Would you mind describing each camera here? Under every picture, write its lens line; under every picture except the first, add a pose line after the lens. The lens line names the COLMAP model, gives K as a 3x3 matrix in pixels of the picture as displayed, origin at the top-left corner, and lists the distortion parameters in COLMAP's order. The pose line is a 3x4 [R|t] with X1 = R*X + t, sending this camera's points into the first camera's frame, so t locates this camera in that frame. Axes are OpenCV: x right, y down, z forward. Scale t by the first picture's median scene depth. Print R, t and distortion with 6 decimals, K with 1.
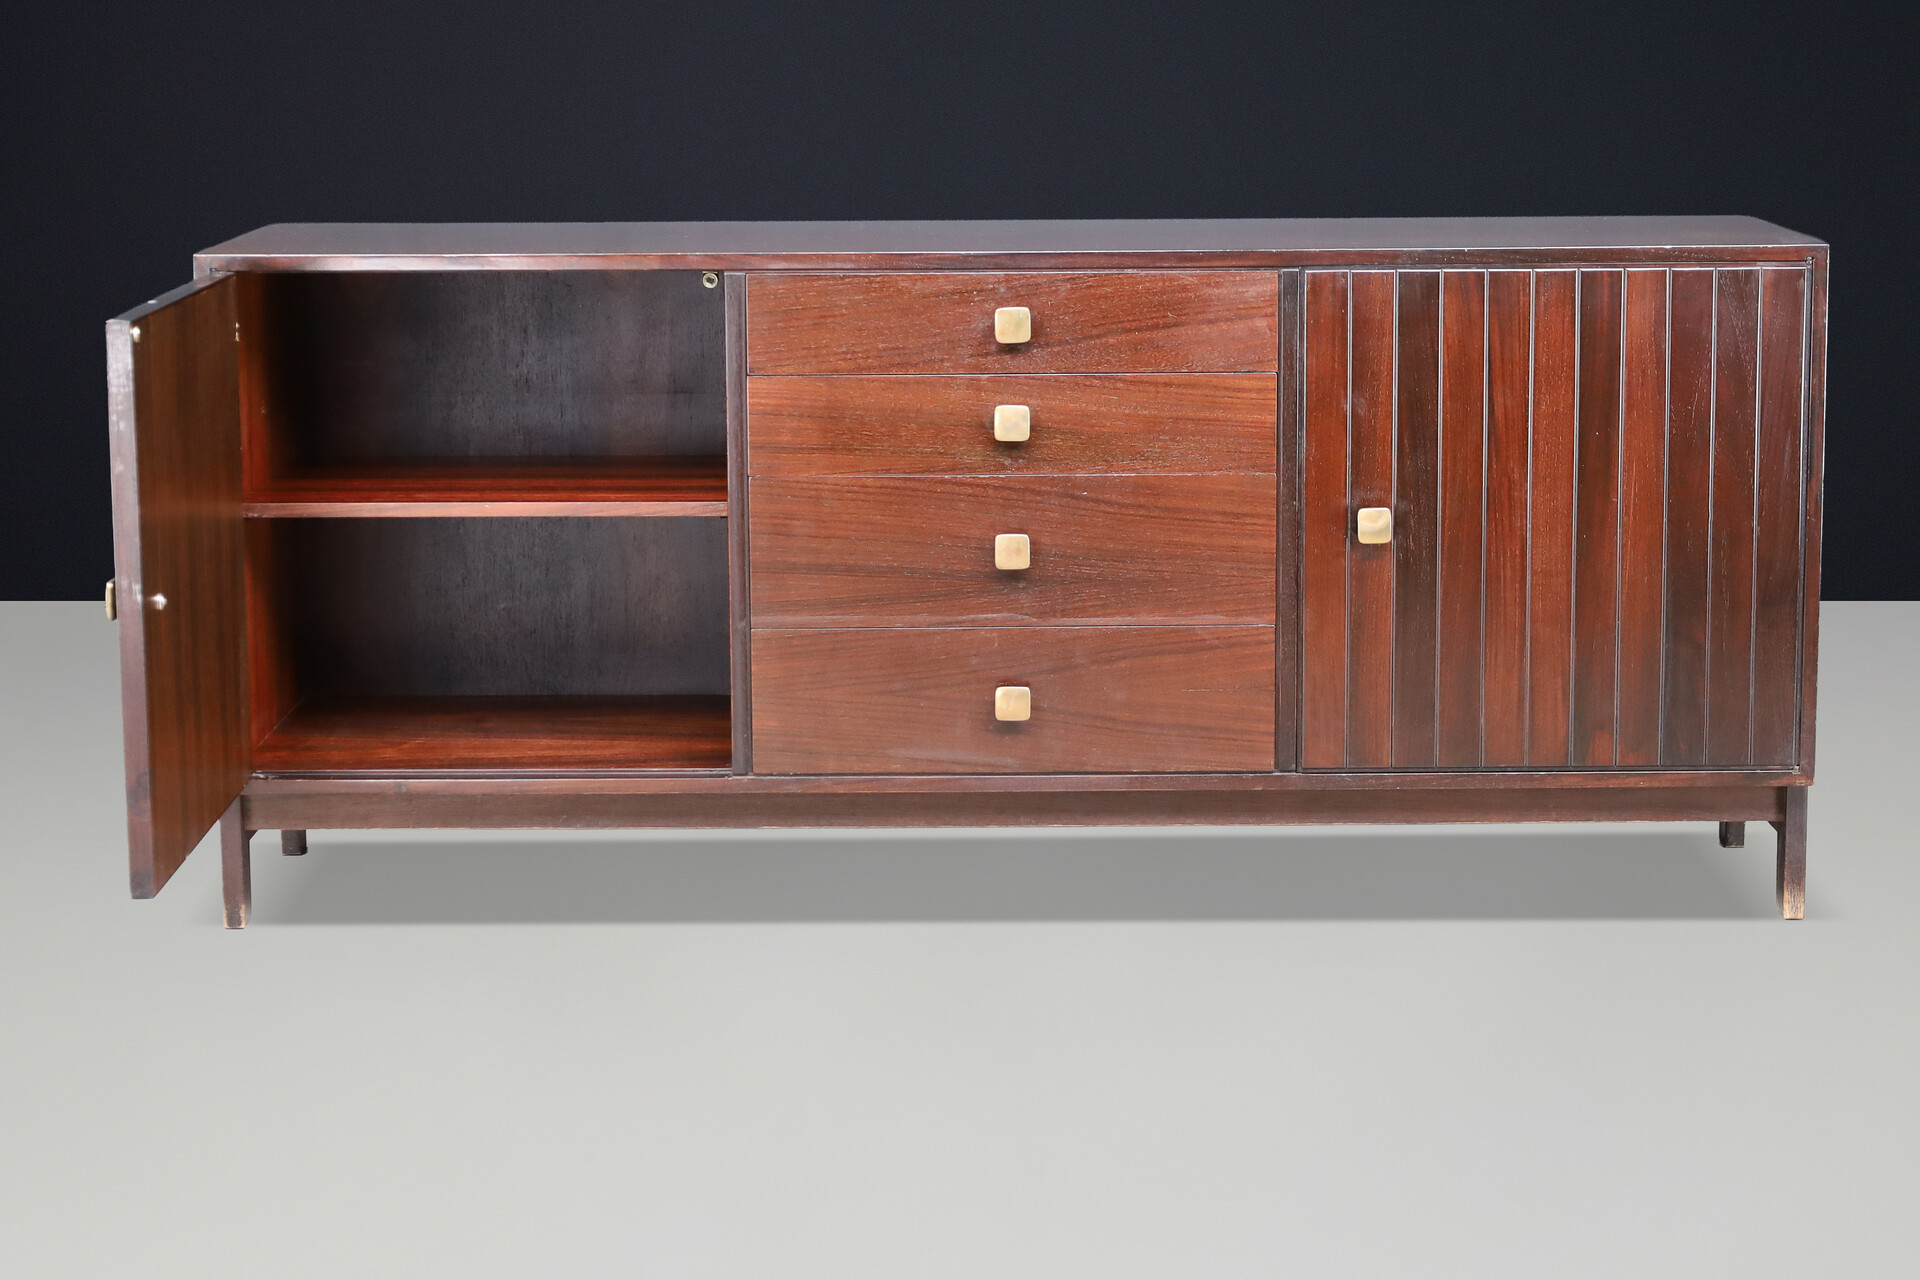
lens RADIAL K [[3740.2, 0, 960.0], [0, 3740.2, 640.0], [0, 0, 1]] dist [-0.031895, 0.006341]
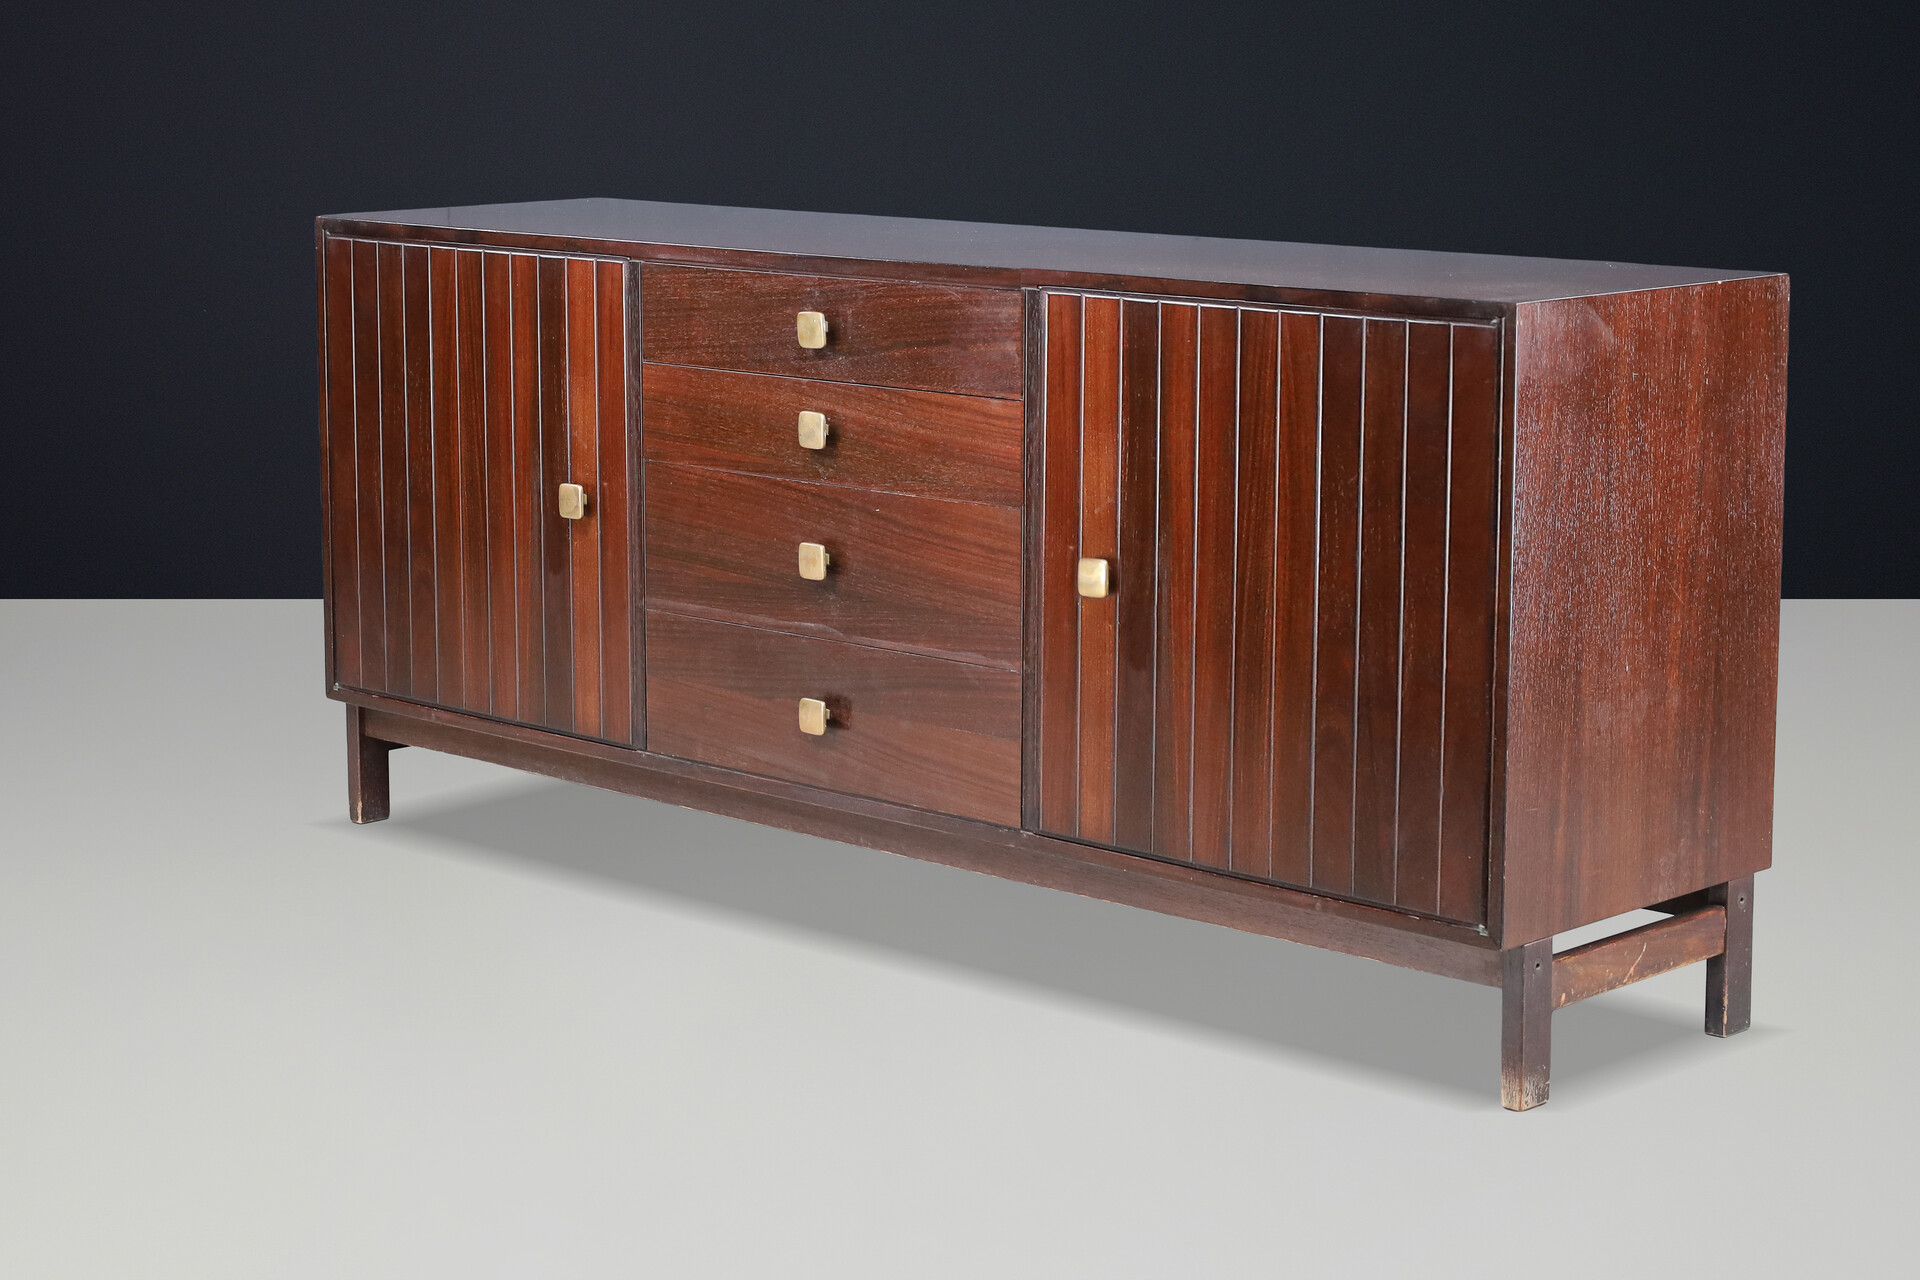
lens RADIAL K [[3740.2, 0, 960.0], [0, 3740.2, 640.0], [0, 0, 1]] dist [-0.031895, 0.006341]
pose [[0.732846, 0.127108, -0.668416, 0.697870], [-0.131526, 0.990330, 0.044120, -0.051365], [0.667560, 0.055581, 0.742478, 0.299404]]
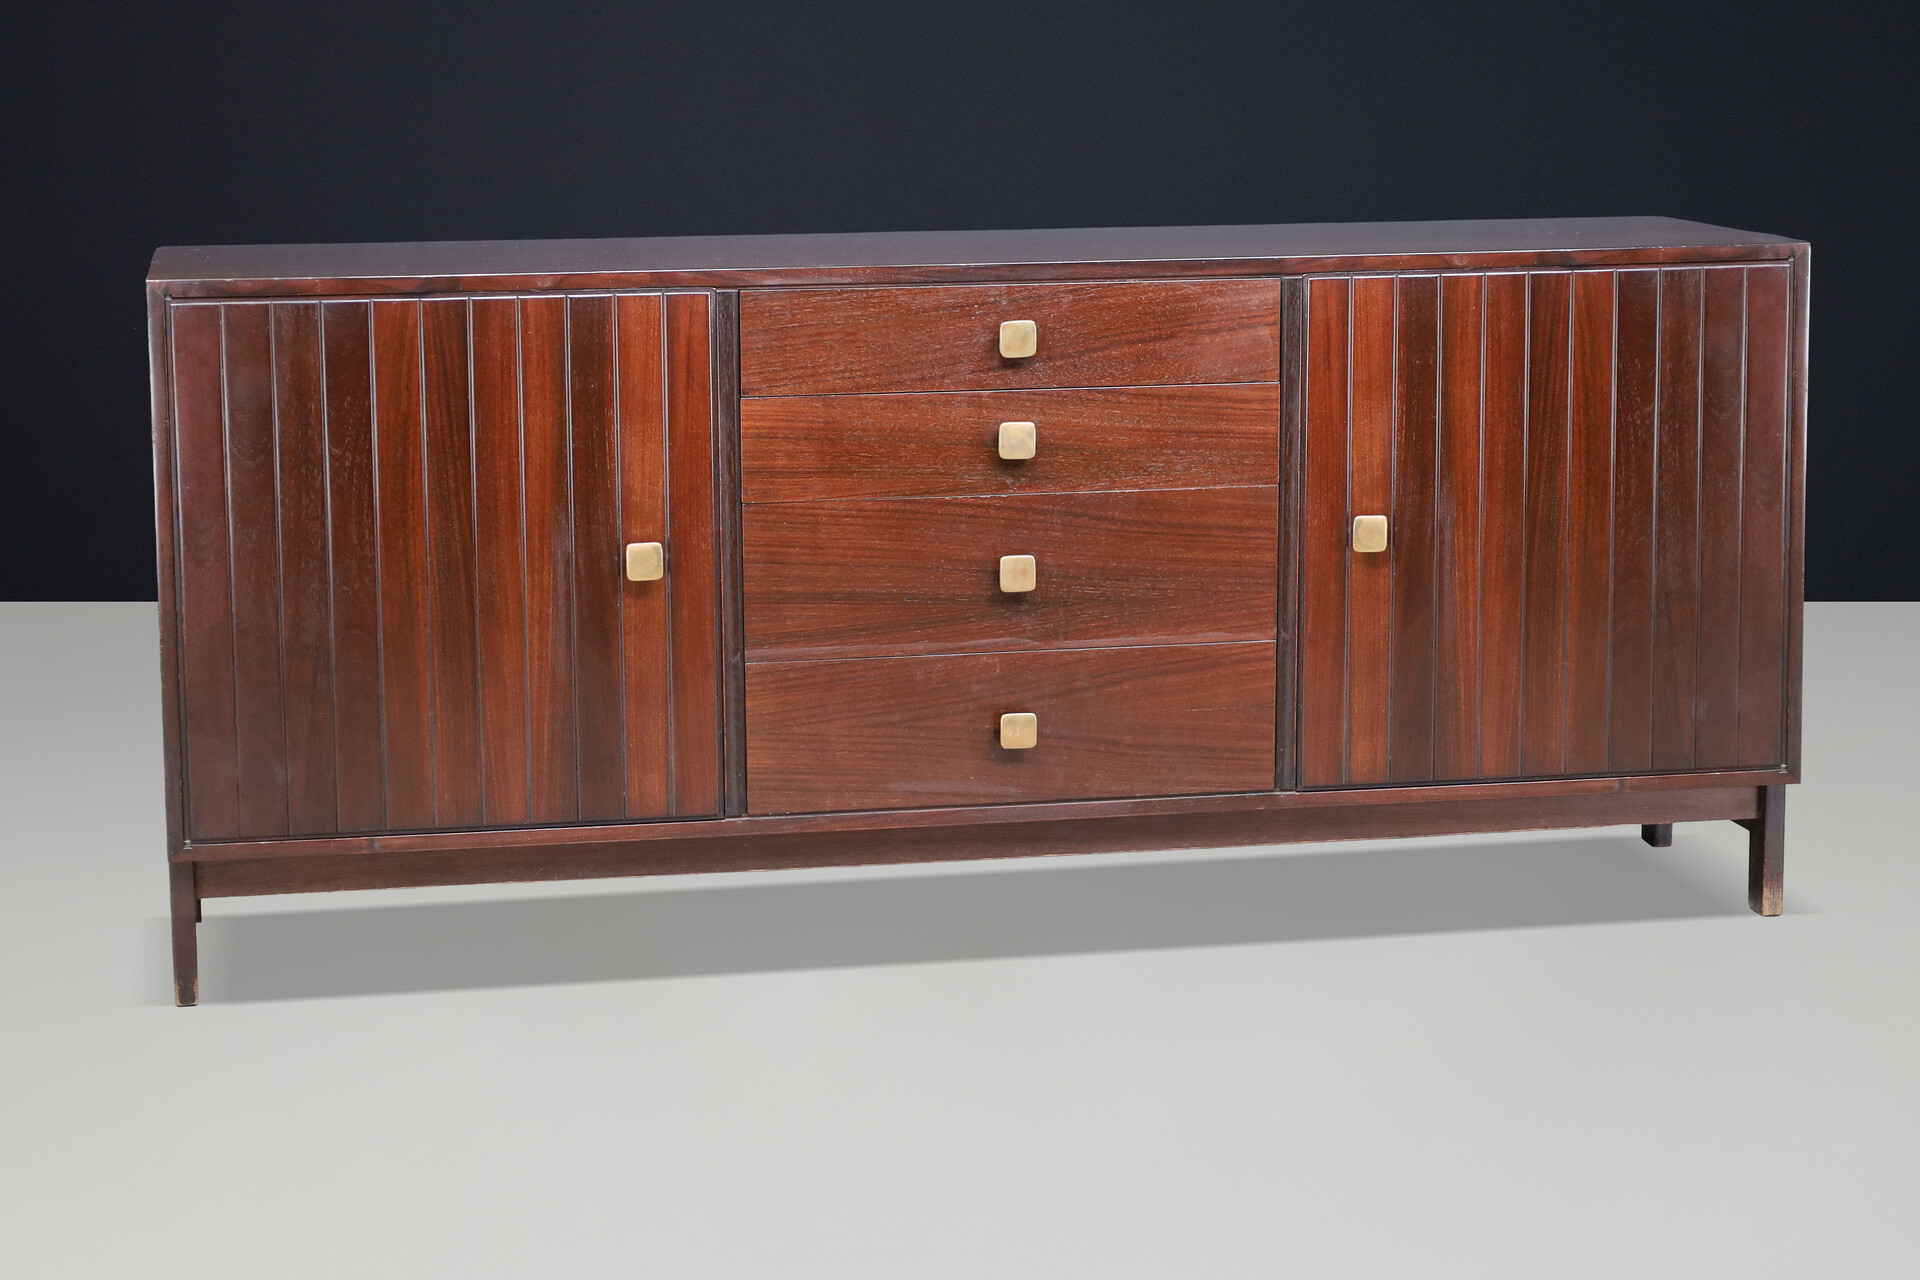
lens RADIAL K [[3740.2, 0, 960.0], [0, 3740.2, 640.0], [0, 0, 1]] dist [-0.031895, 0.006341]
pose [[0.982550, -0.034119, 0.182844, -0.177438], [0.035411, 0.999366, -0.003809, -0.003292], [-0.182598, 0.010217, 0.983135, 0.053259]]
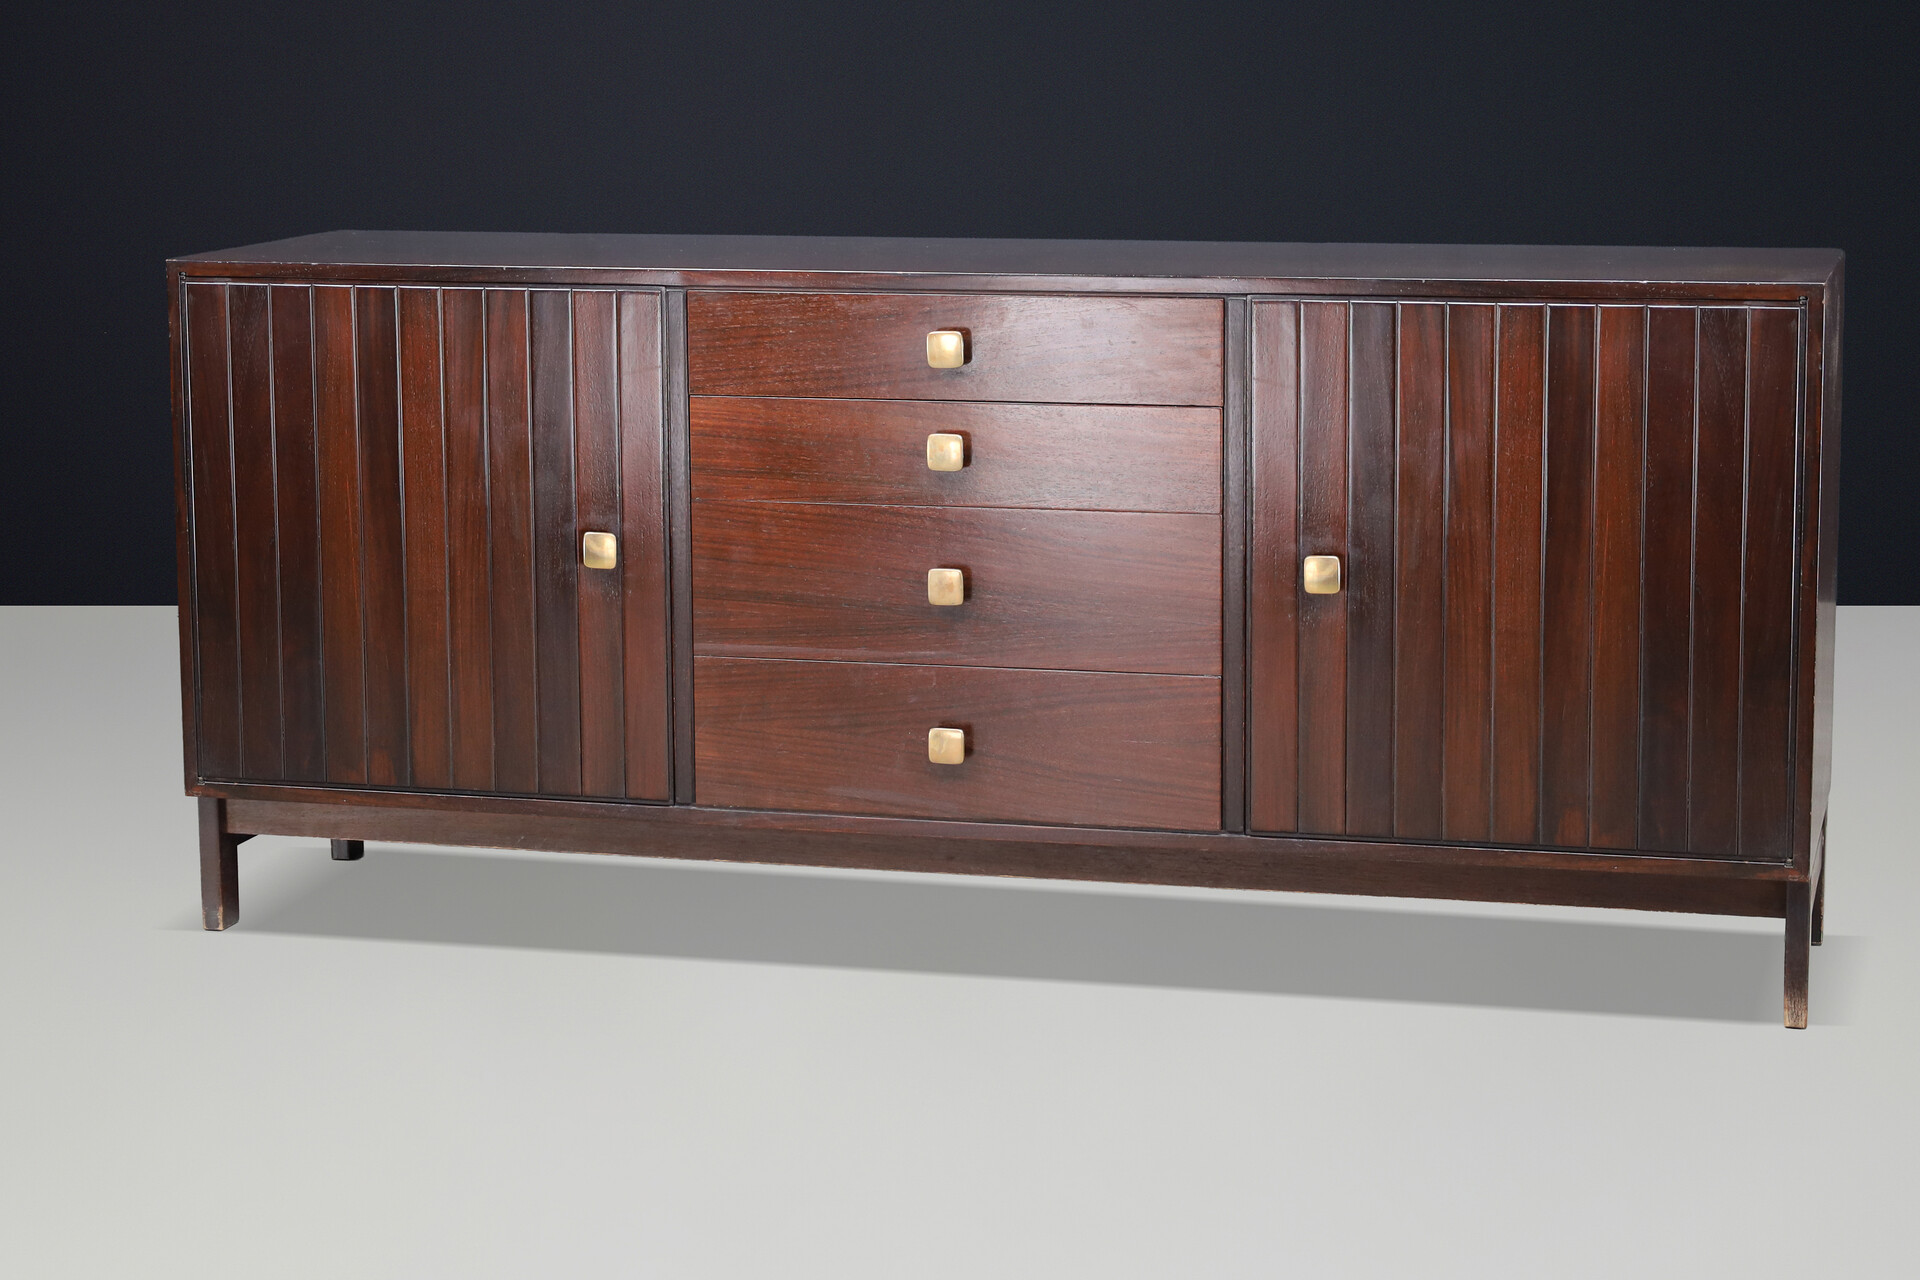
lens RADIAL K [[3740.2, 0, 960.0], [0, 3740.2, 640.0], [0, 0, 1]] dist [-0.031895, 0.006341]
pose [[0.968927, 0.043771, -0.243445, 0.250169], [-0.045725, 0.998951, -0.002375, -0.007923], [0.243086, 0.013433, 0.969912, 0.074368]]
